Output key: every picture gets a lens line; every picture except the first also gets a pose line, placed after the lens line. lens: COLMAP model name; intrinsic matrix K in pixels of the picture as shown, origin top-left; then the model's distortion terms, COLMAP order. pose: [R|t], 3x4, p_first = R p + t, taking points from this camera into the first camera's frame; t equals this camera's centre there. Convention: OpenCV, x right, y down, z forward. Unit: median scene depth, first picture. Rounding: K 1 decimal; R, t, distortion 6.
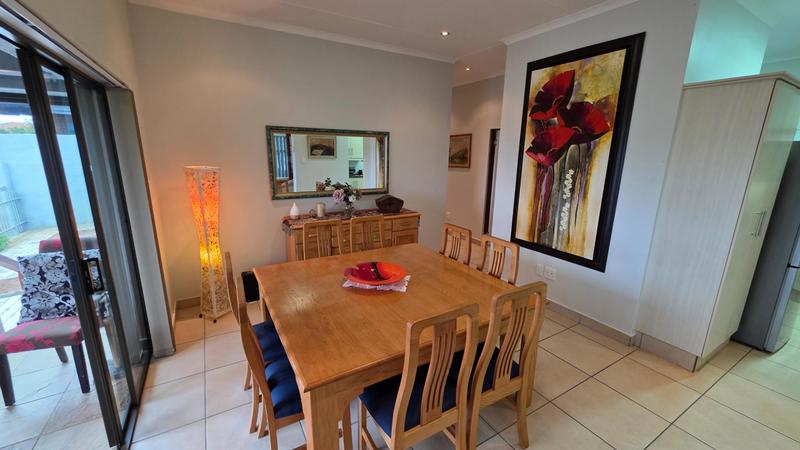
lens RADIAL K [[319.8, 0, 400.7], [0, 319.8, 227.6], [0, 0, 1]] dist [0.000699, -0.000217]
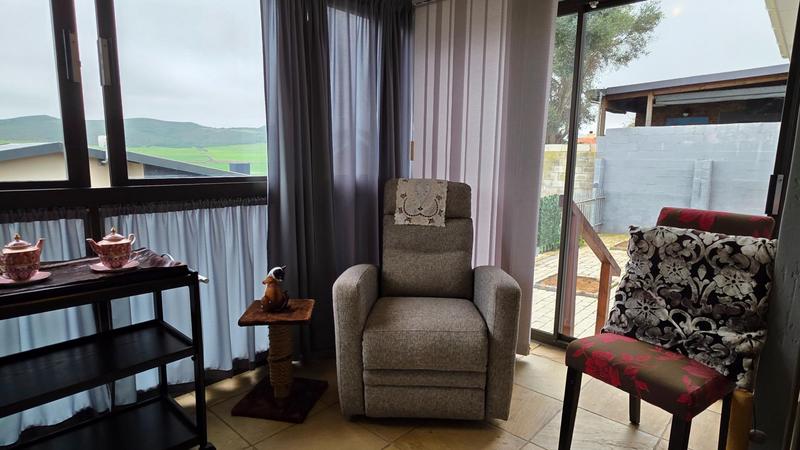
lens RADIAL K [[448.5, 0, 401.8], [0, 448.5, 223.7], [0, 0, 1]] dist [0.001126, 0.001103]
pose [[0.284933, 0.133610, -0.949190, -0.510116], [-0.239550, 0.968742, 0.064452, 0.136348], [0.928132, 0.209014, 0.308033, 0.332093]]
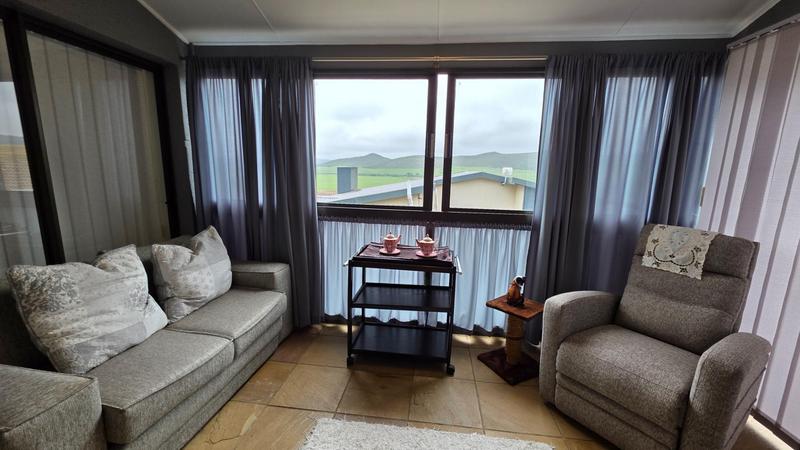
lens RADIAL K [[319.8, 0, 400.7], [0, 319.8, 227.6], [0, 0, 1]] dist [0.000699, -0.000217]
pose [[-0.606752, 0.112596, -0.786876, -0.494179], [-0.219080, 0.927889, 0.301704, 0.000952], [0.764105, 0.355449, -0.538331, 0.585989]]
